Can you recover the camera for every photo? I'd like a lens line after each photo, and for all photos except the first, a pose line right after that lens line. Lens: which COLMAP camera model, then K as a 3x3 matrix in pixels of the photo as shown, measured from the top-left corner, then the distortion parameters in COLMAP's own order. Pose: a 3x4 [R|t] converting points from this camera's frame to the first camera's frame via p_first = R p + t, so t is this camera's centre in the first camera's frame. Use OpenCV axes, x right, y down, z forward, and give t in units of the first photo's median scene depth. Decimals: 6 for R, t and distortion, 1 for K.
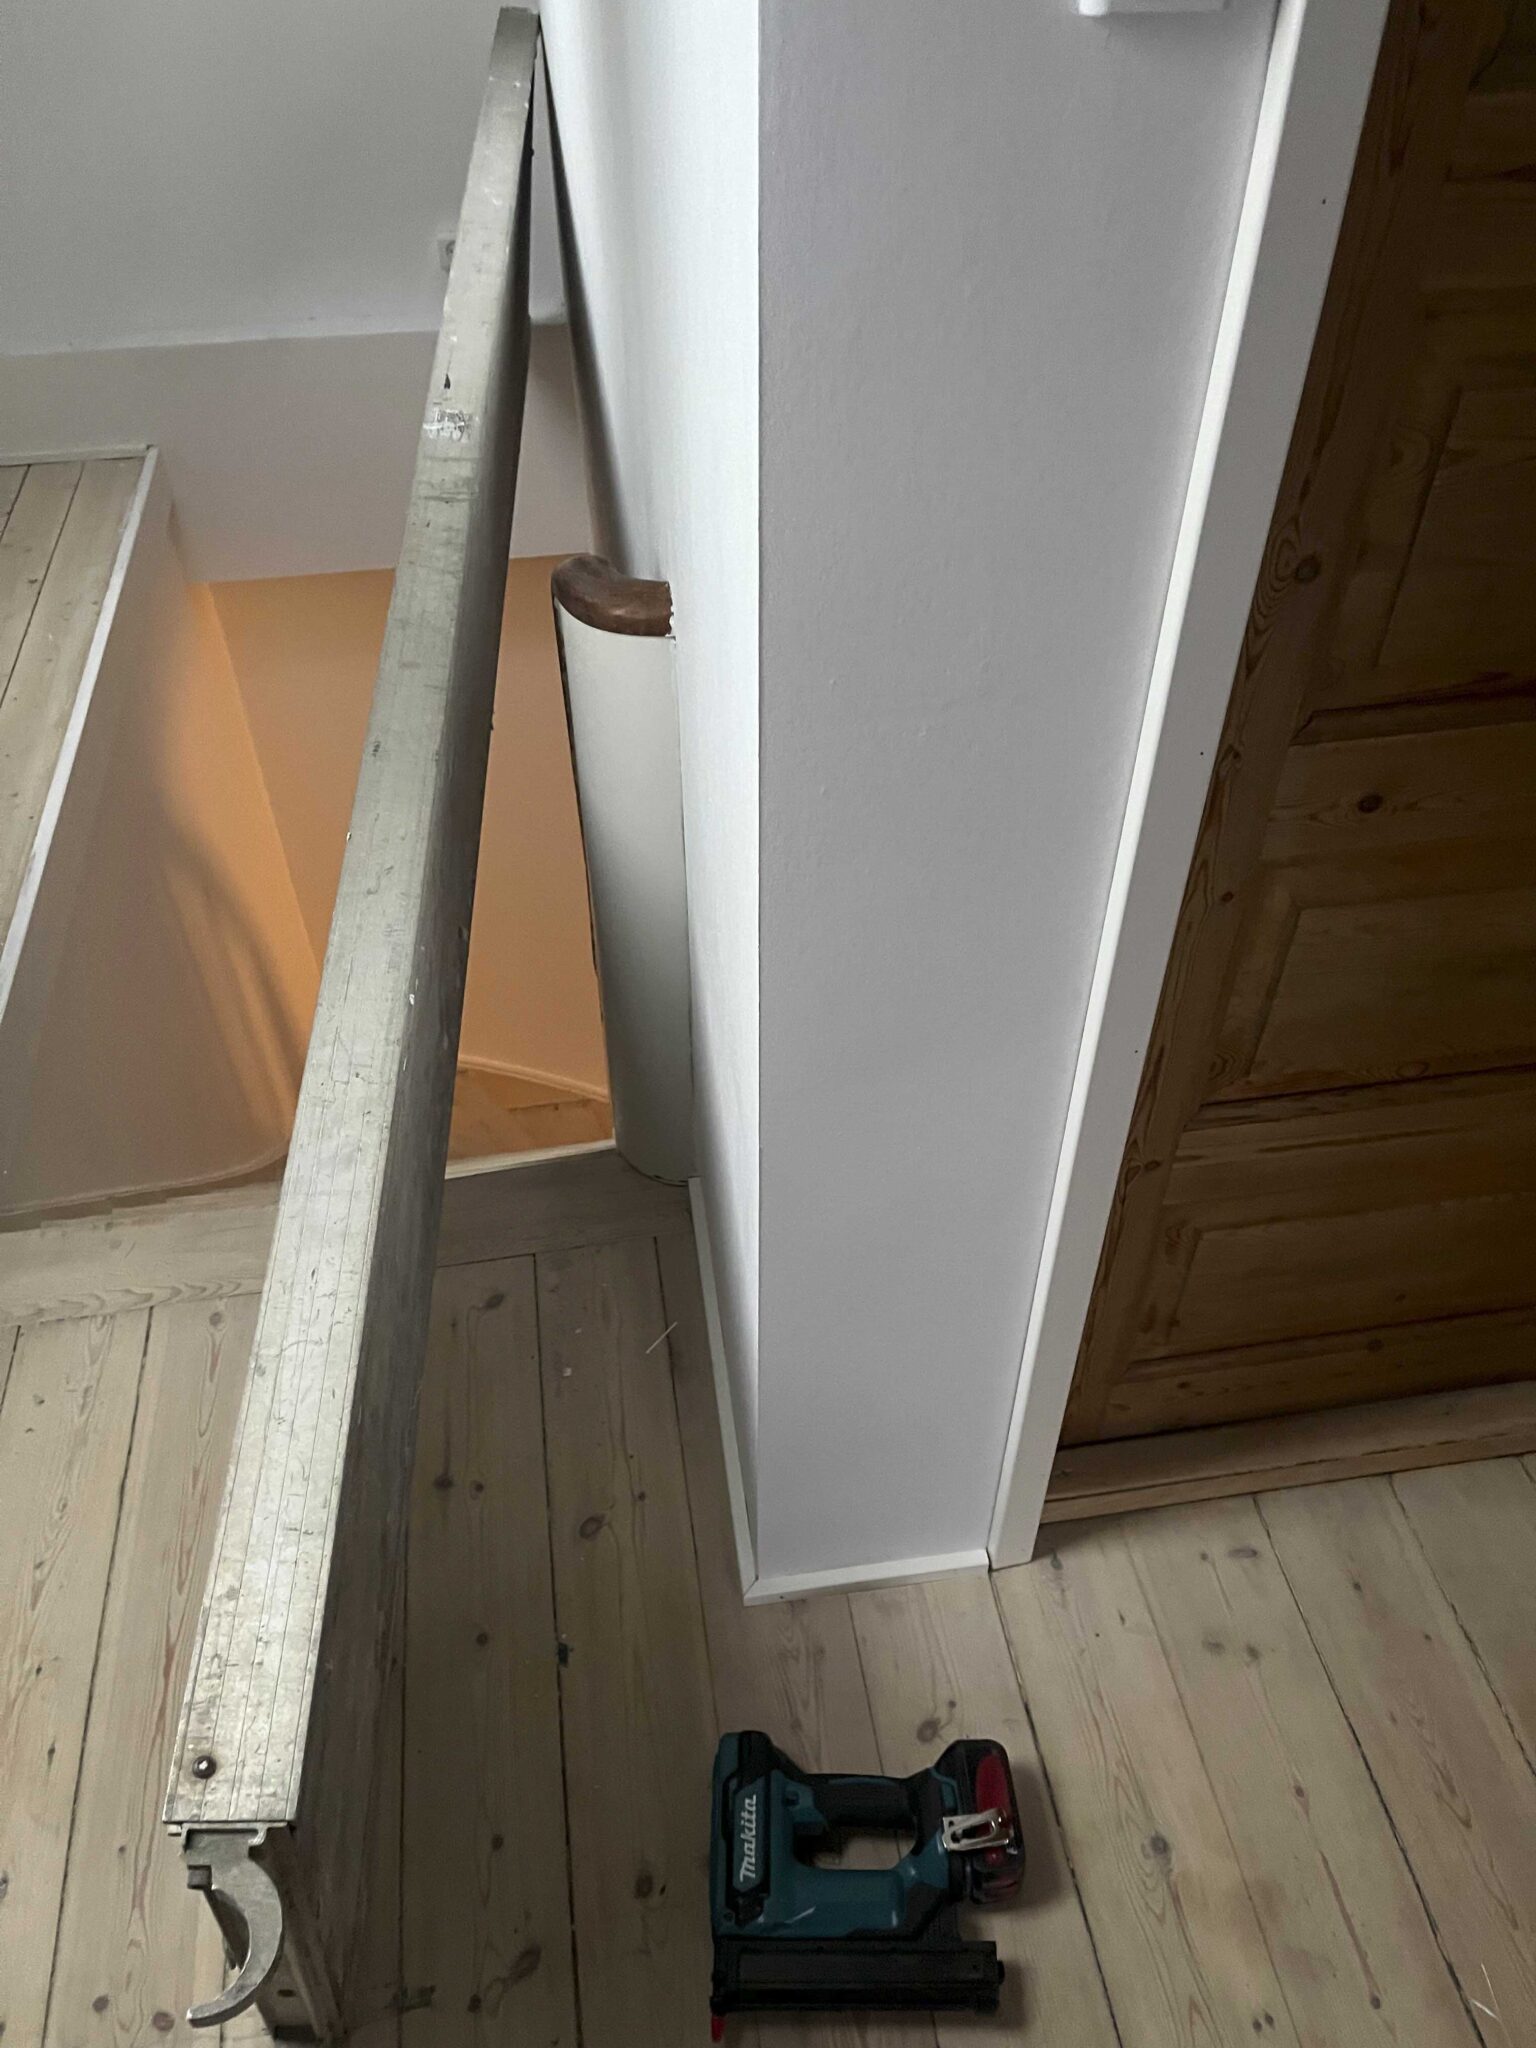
lens RADIAL K [[1549.2, 0, 763.5], [0, 1549.2, 1046.4], [0, 0, 1]] dist [0.072161, -0.097270]
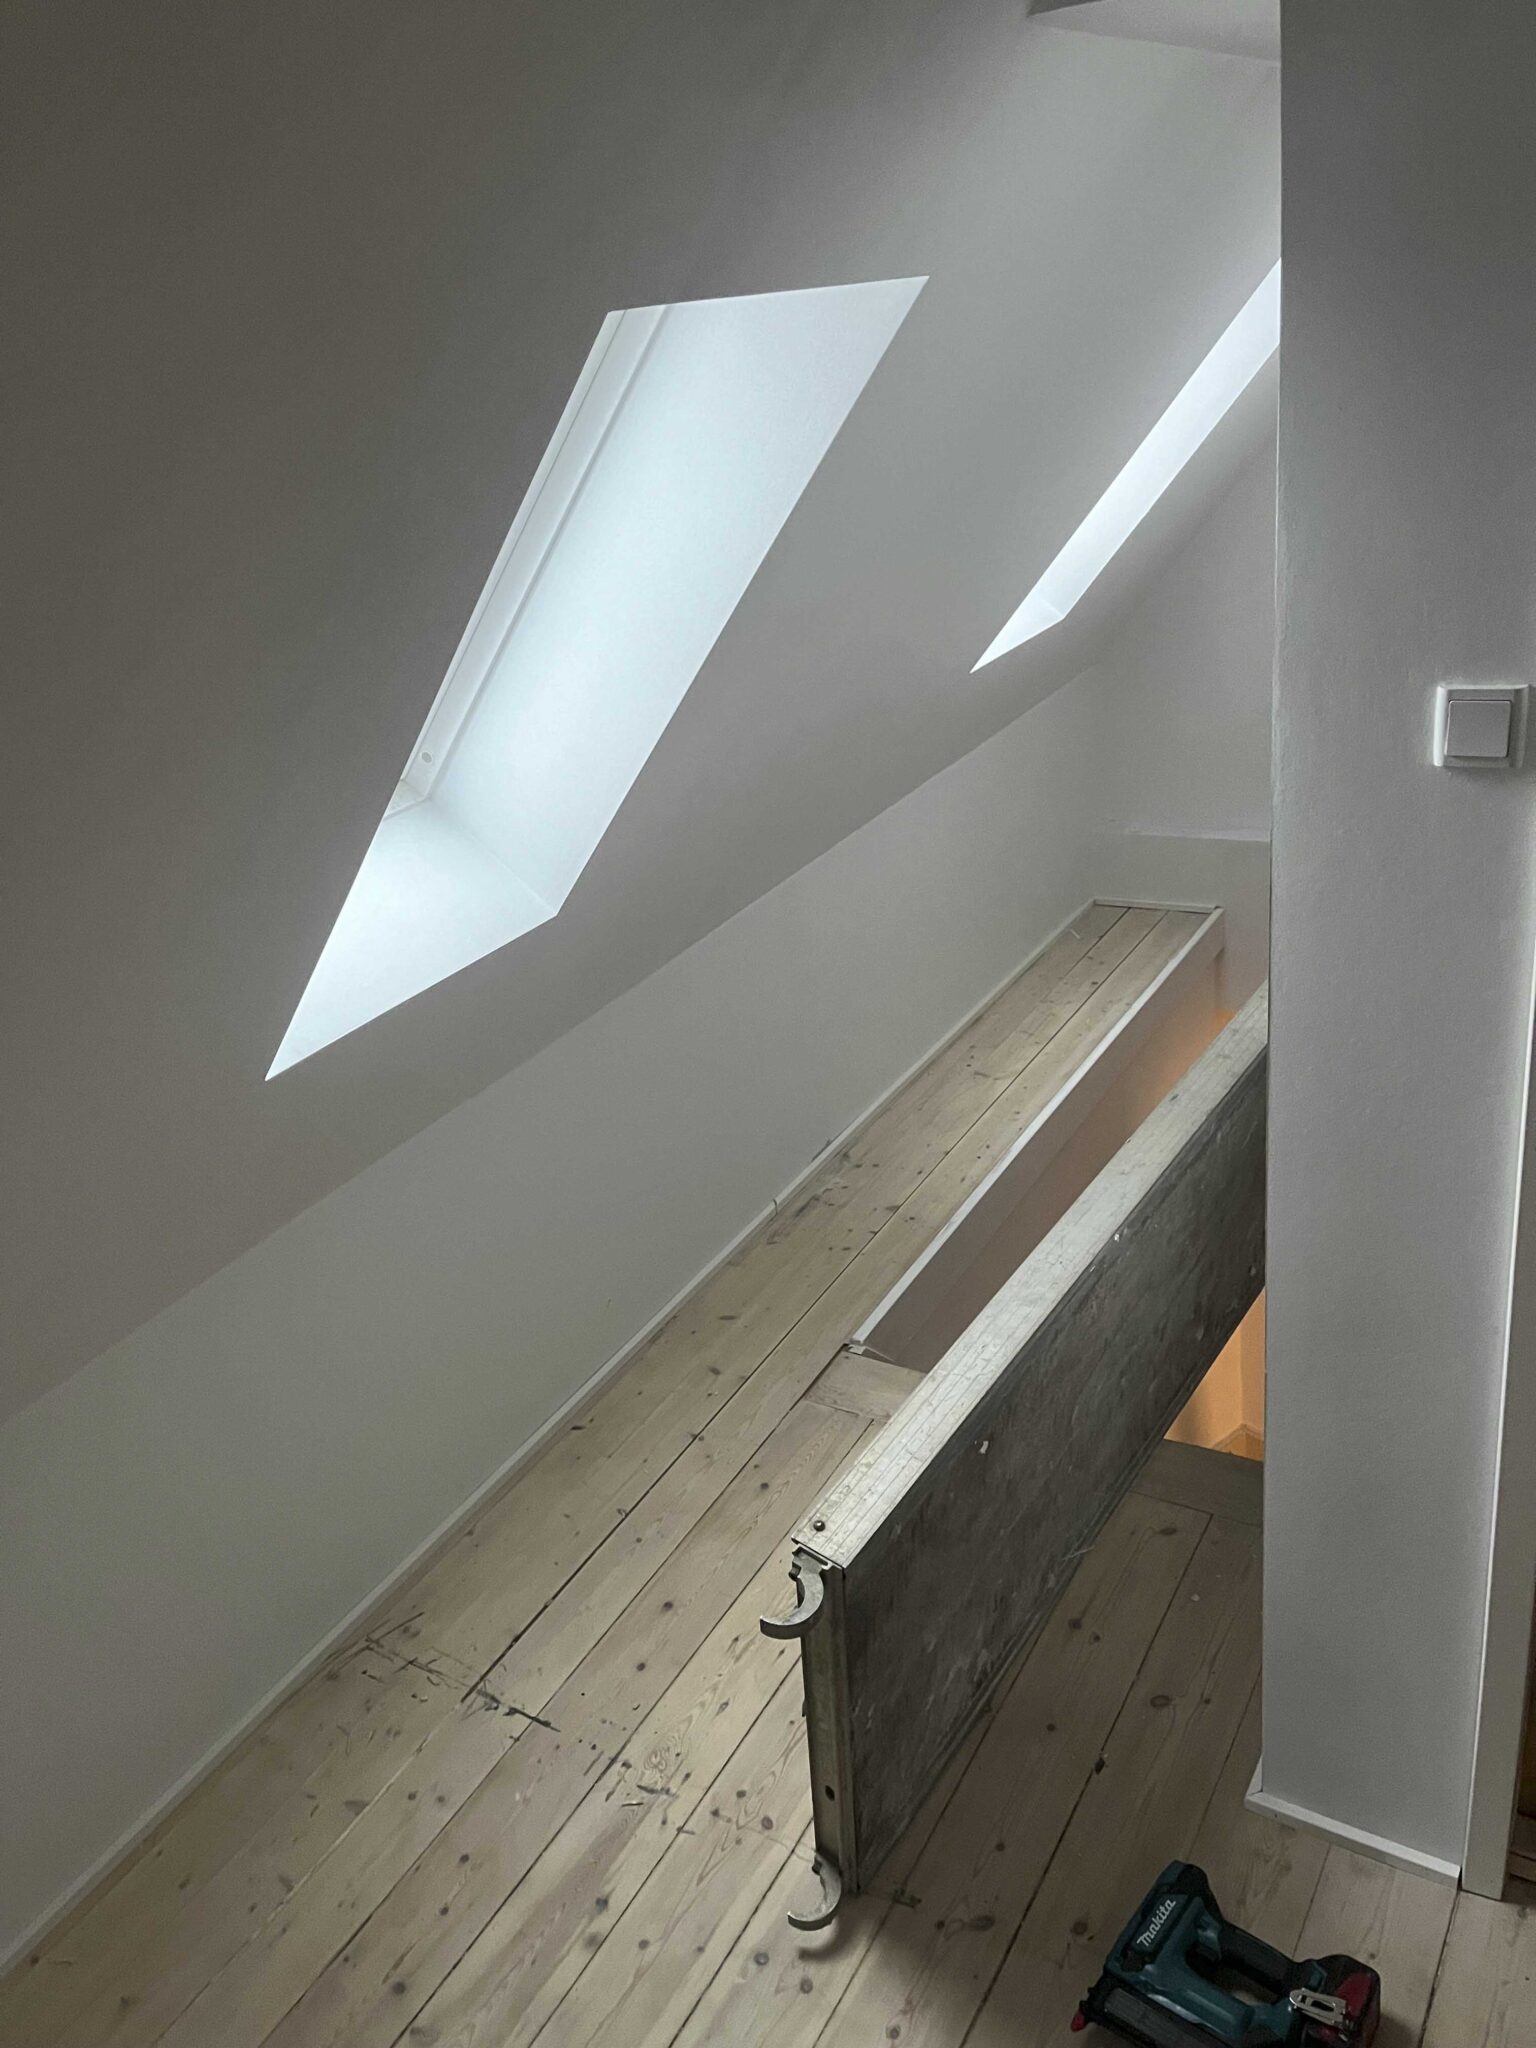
lens RADIAL K [[1549.2, 0, 757.1], [0, 1549.2, 1023.2], [0, 0, 1]] dist [0.072161, -0.097270]
pose [[0.749629, 0.187624, -0.634707, 0.372454], [-0.363447, 0.918146, -0.157843, 0.122389], [0.553139, 0.349006, 0.756460, -0.381462]]
